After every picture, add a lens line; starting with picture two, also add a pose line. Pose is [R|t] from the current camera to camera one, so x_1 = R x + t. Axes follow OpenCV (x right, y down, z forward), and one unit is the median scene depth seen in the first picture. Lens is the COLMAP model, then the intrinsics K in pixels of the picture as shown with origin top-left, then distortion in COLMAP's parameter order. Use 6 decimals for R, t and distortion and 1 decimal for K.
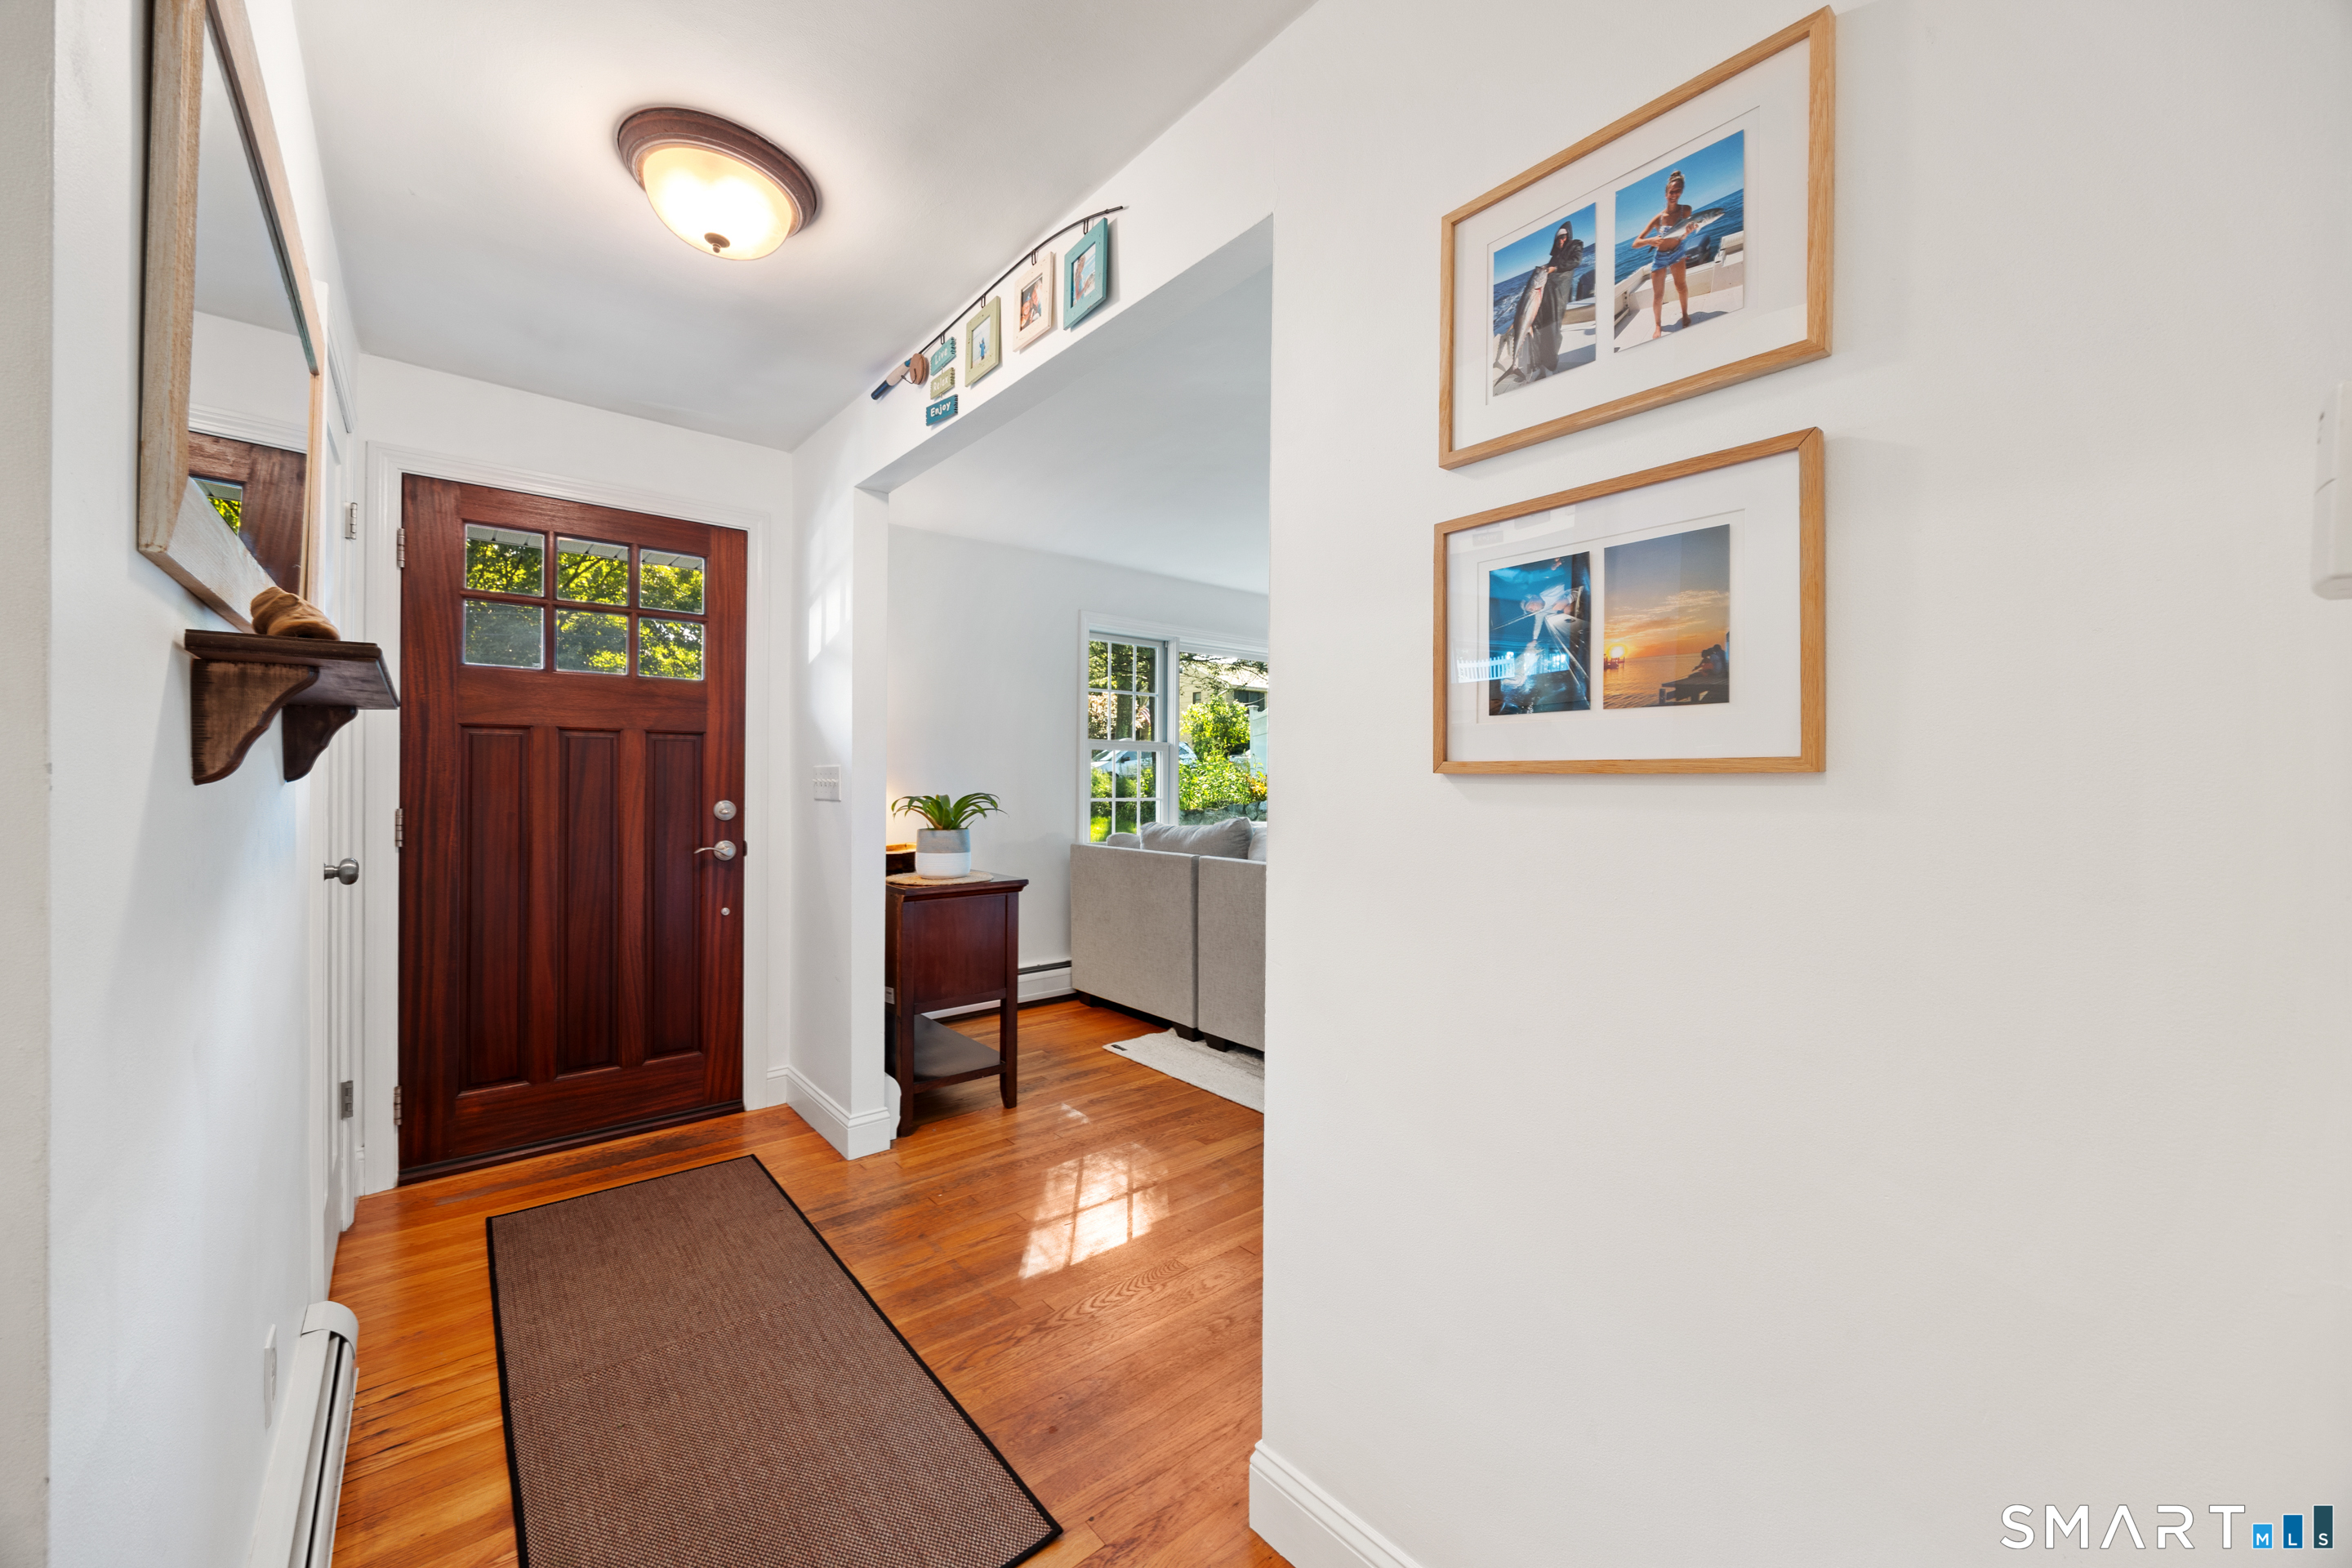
lens RADIAL K [[911.2, 0, 1189.8], [0, 911.2, 757.8], [0, 0, 1]] dist [-0.013273, 0.003059]
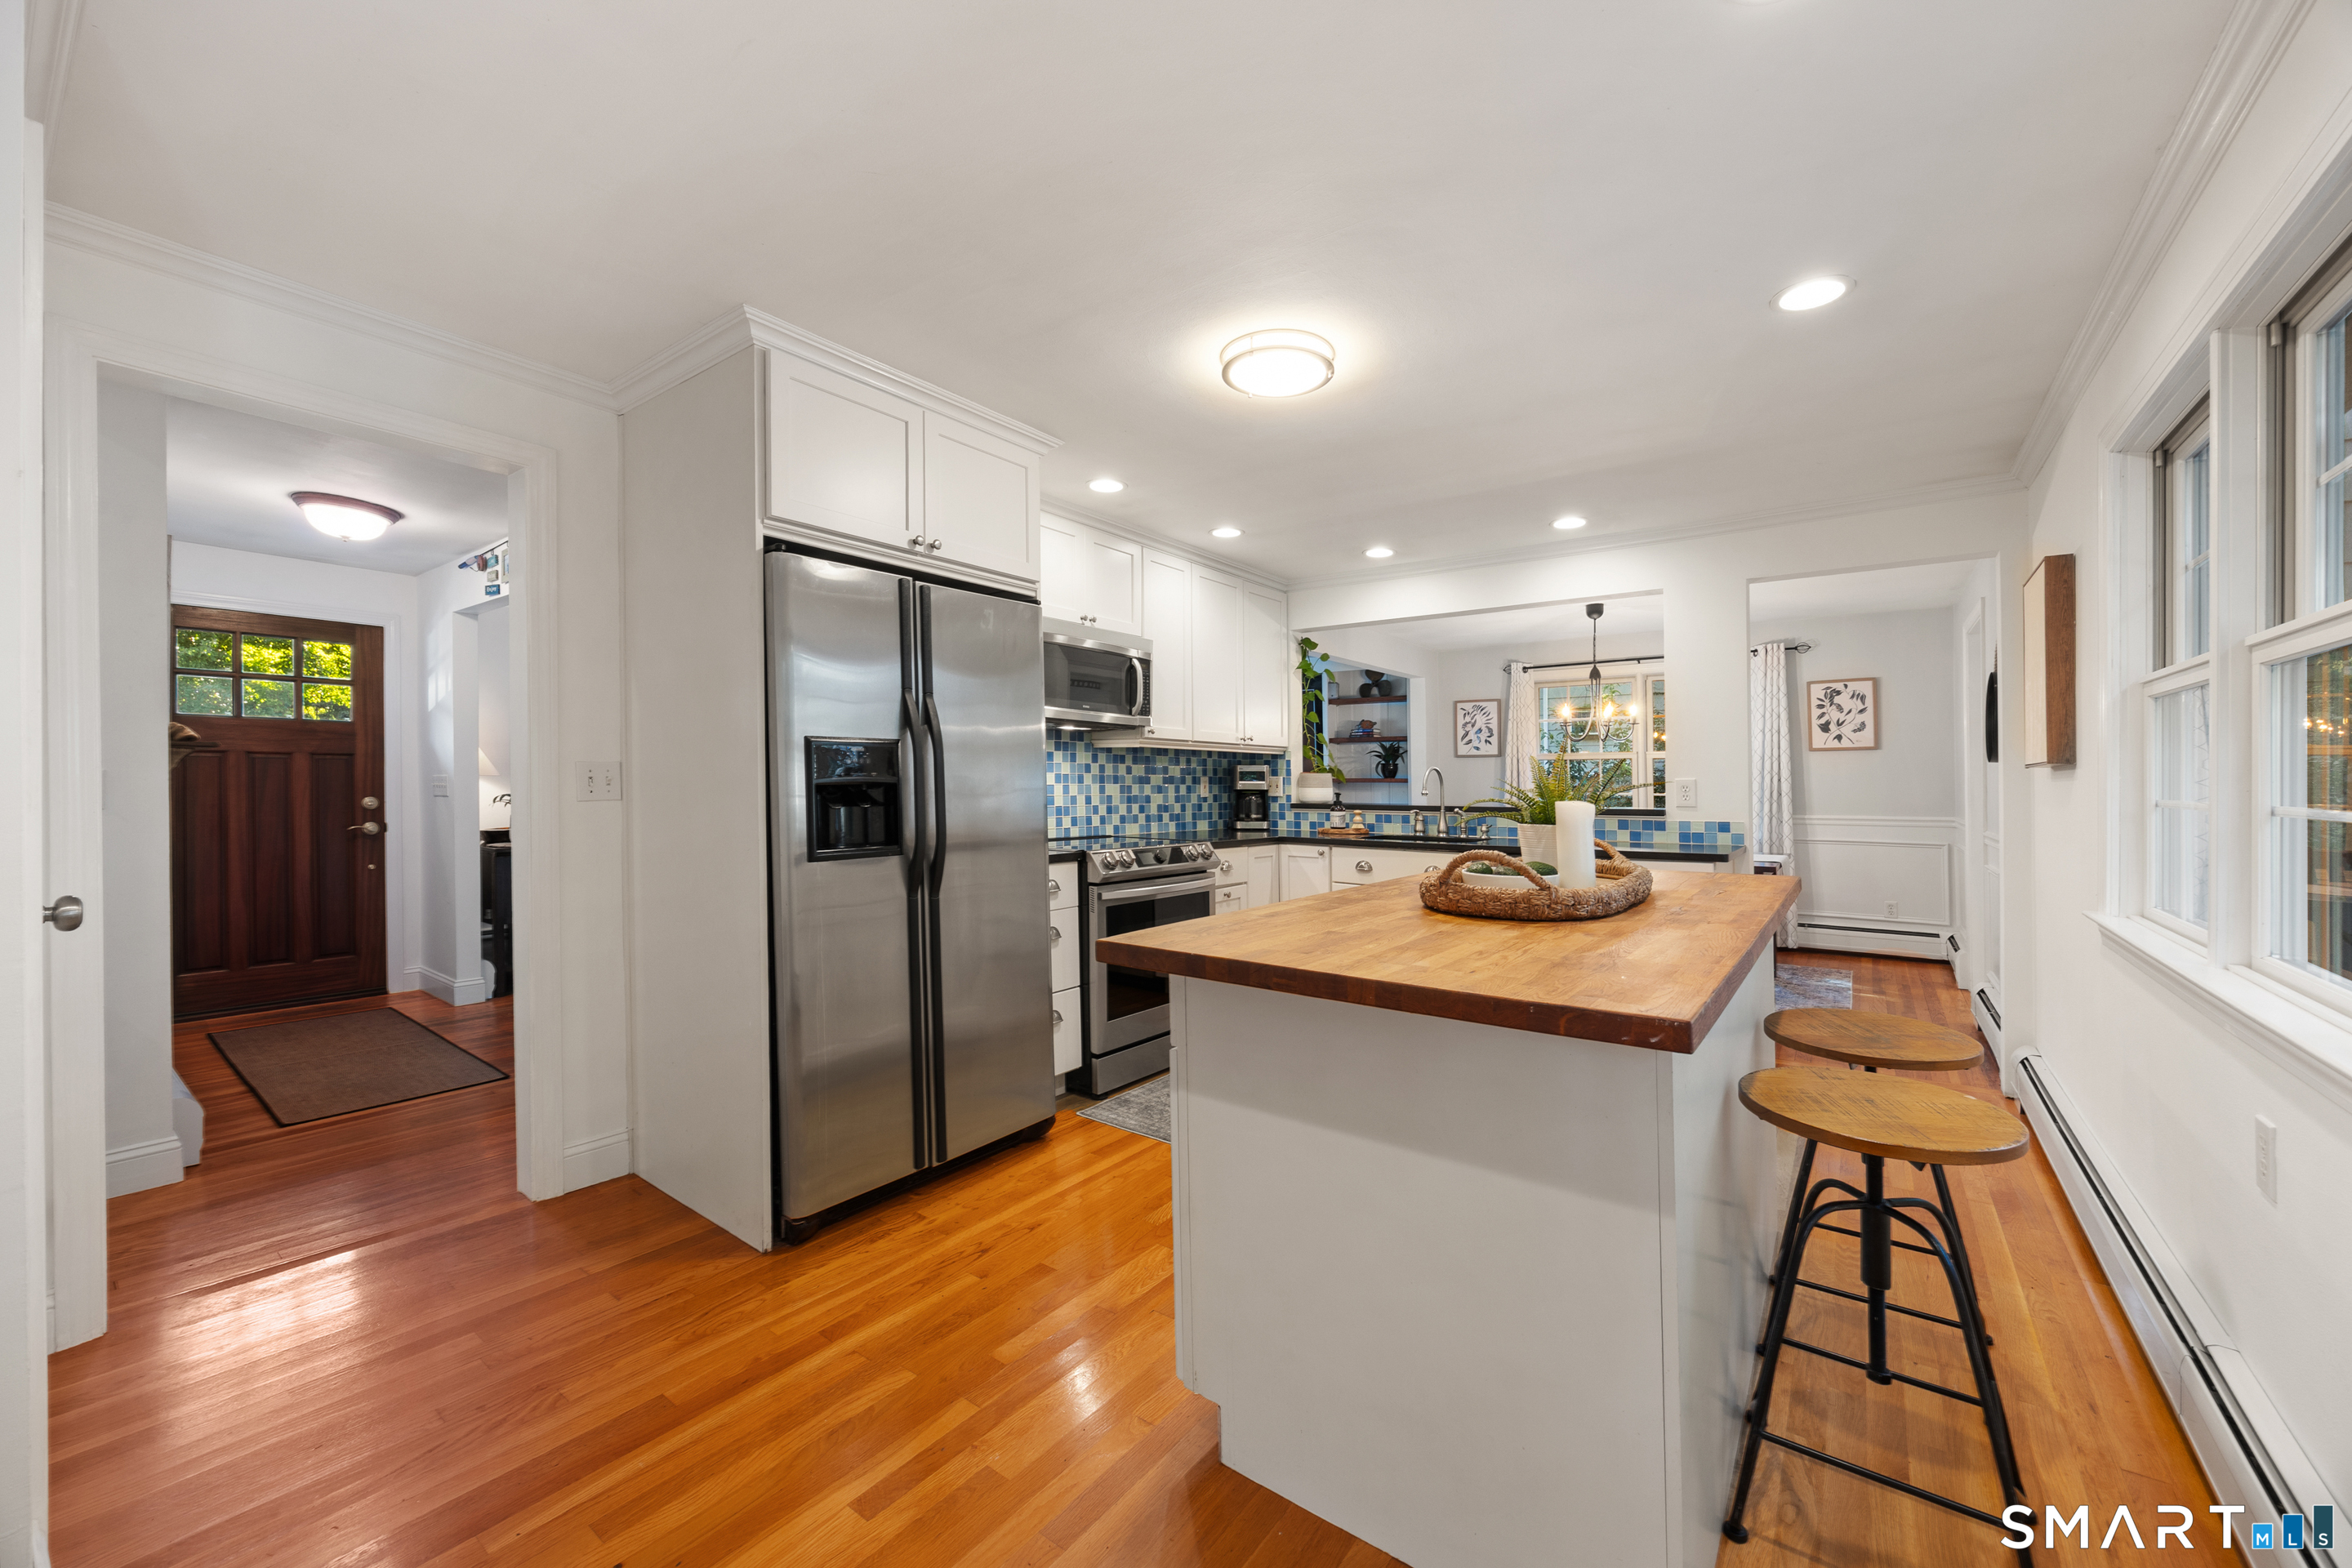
lens RADIAL K [[911.2, 0, 1178.5], [0, 911.2, 783.8], [0, 0, 1]] dist [-0.013273, 0.003059]
pose [[0.972114, -0.004320, 0.234467, 0.475232], [-0.000648, 0.999777, 0.021109, -0.009554], [-0.234506, -0.020672, 0.971895, -0.835618]]
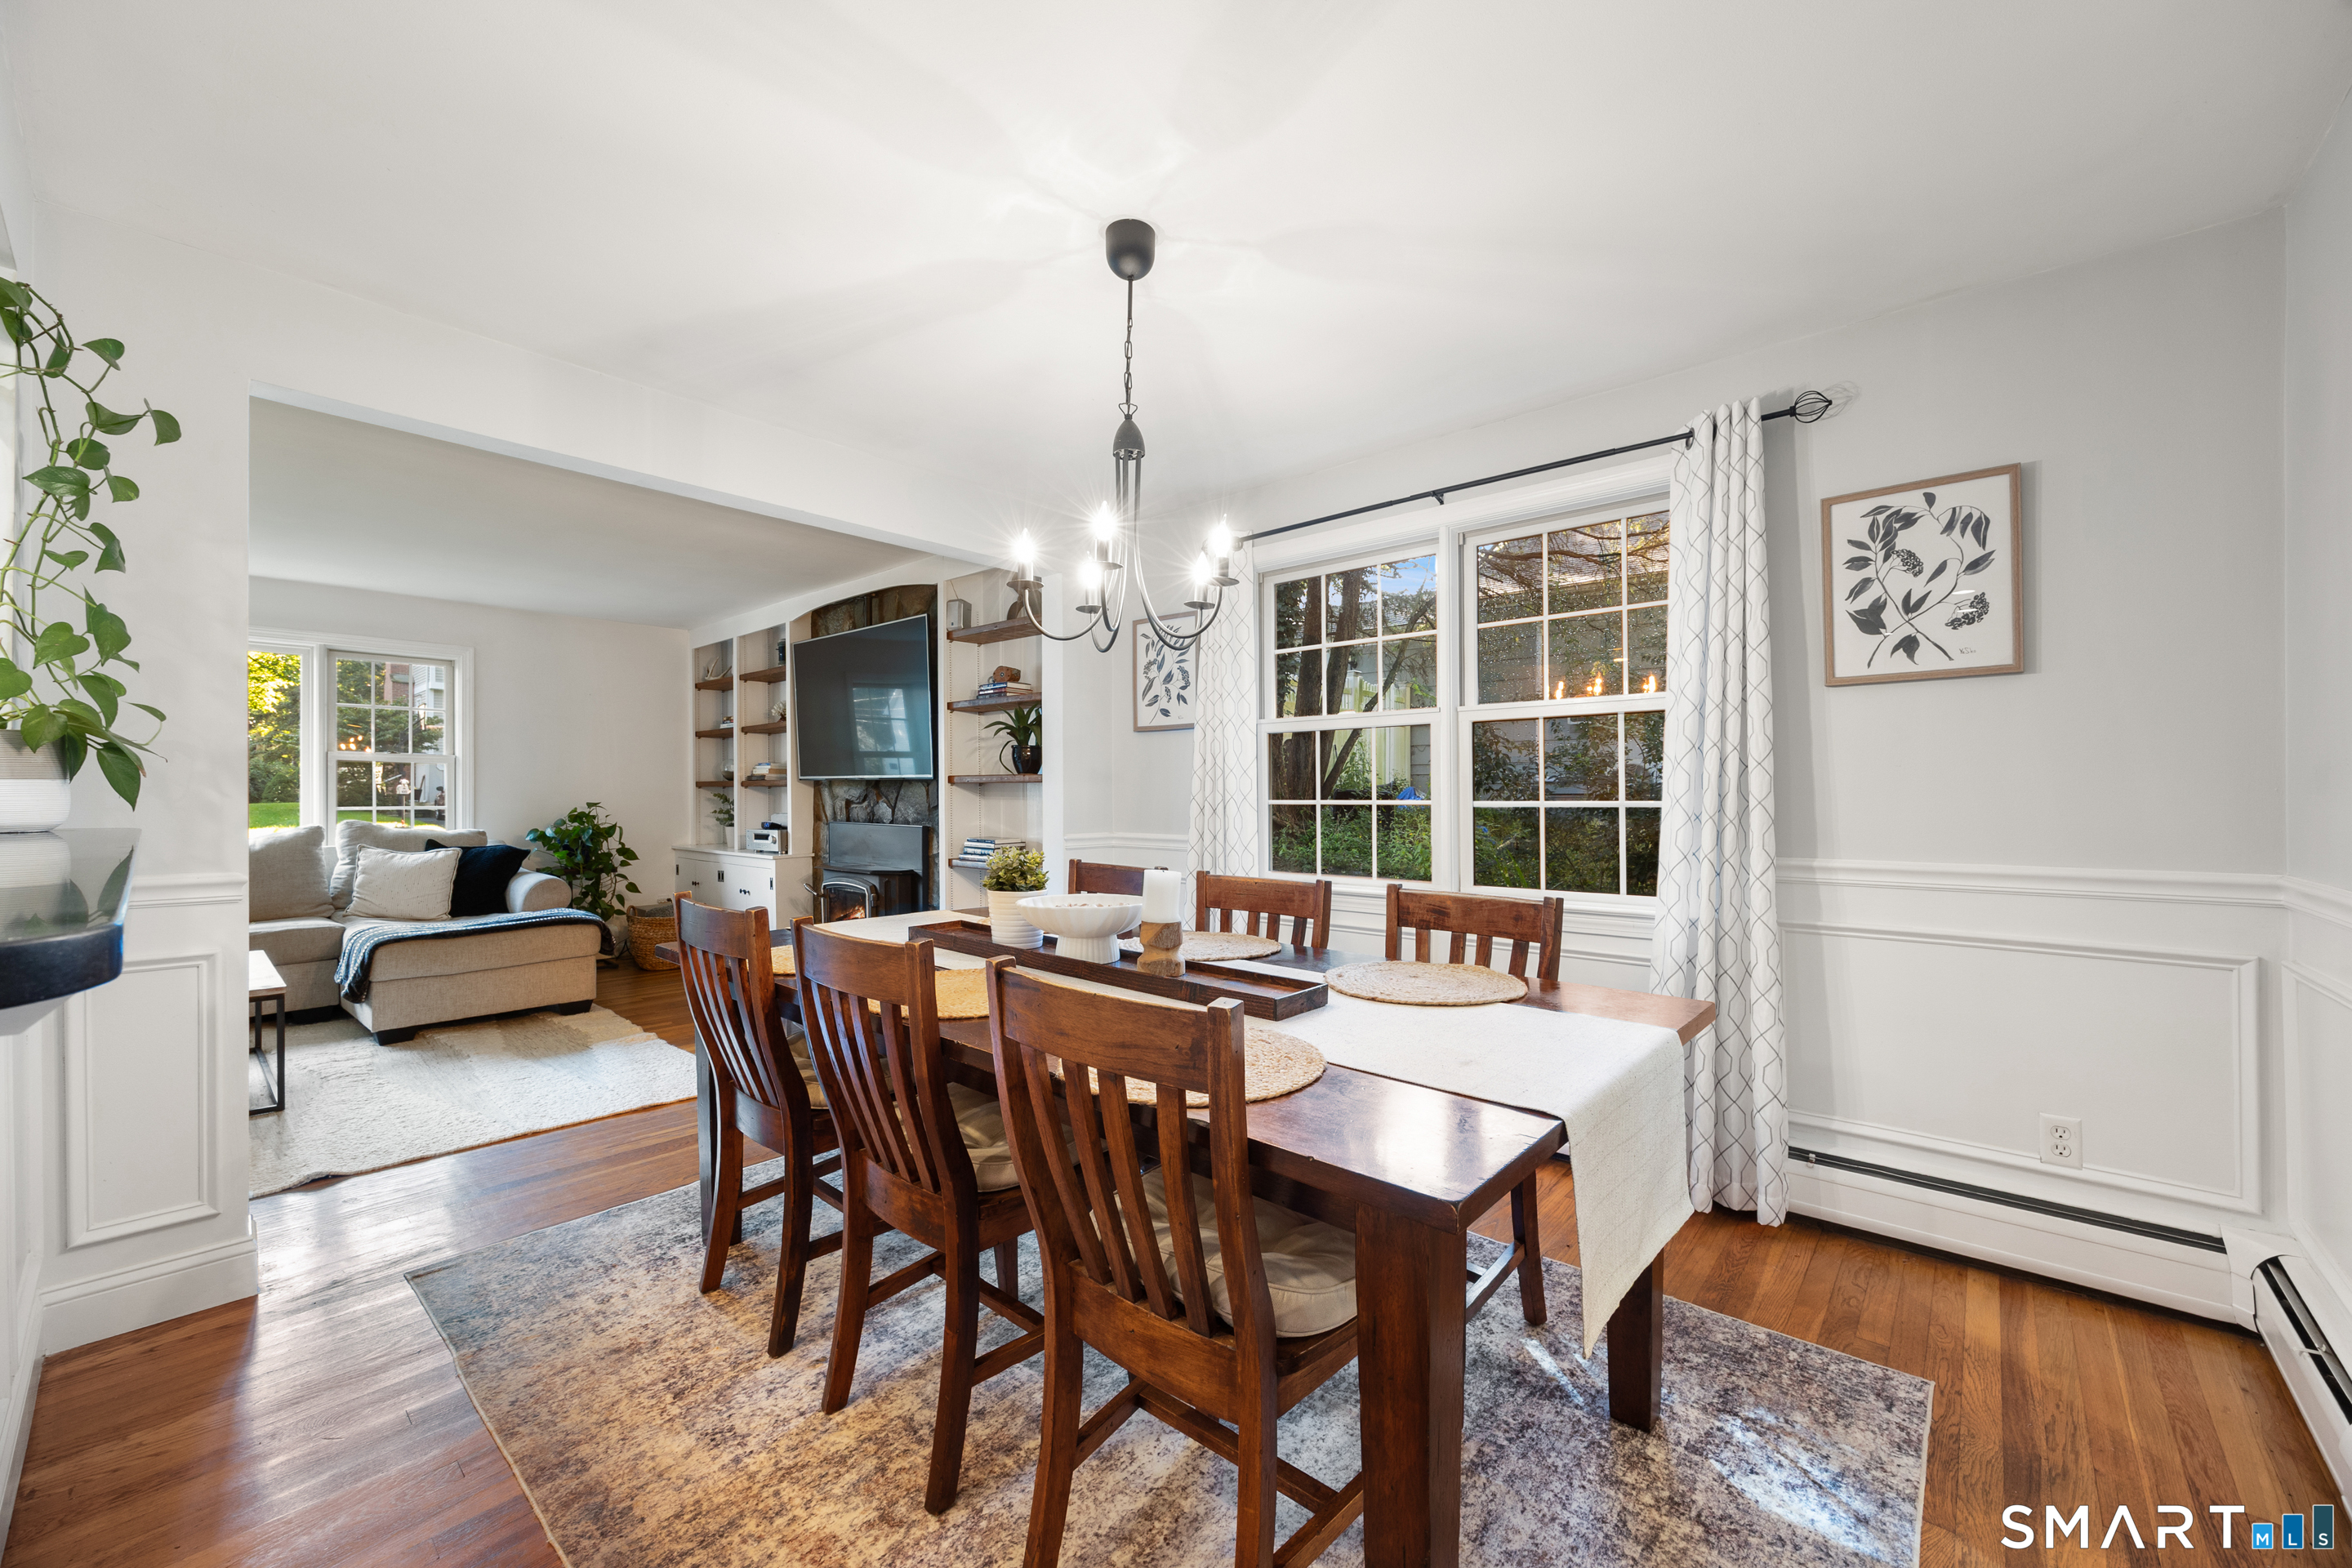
lens RADIAL K [[911.2, 0, 1195.9], [0, 911.2, 810.6], [0, 0, 1]] dist [-0.013273, 0.003059]
pose [[0.986176, -0.005158, 0.165618, 1.651212], [-0.000564, 0.999405, 0.034486, 0.035256], [-0.165698, -0.034103, 0.985587, 0.122646]]
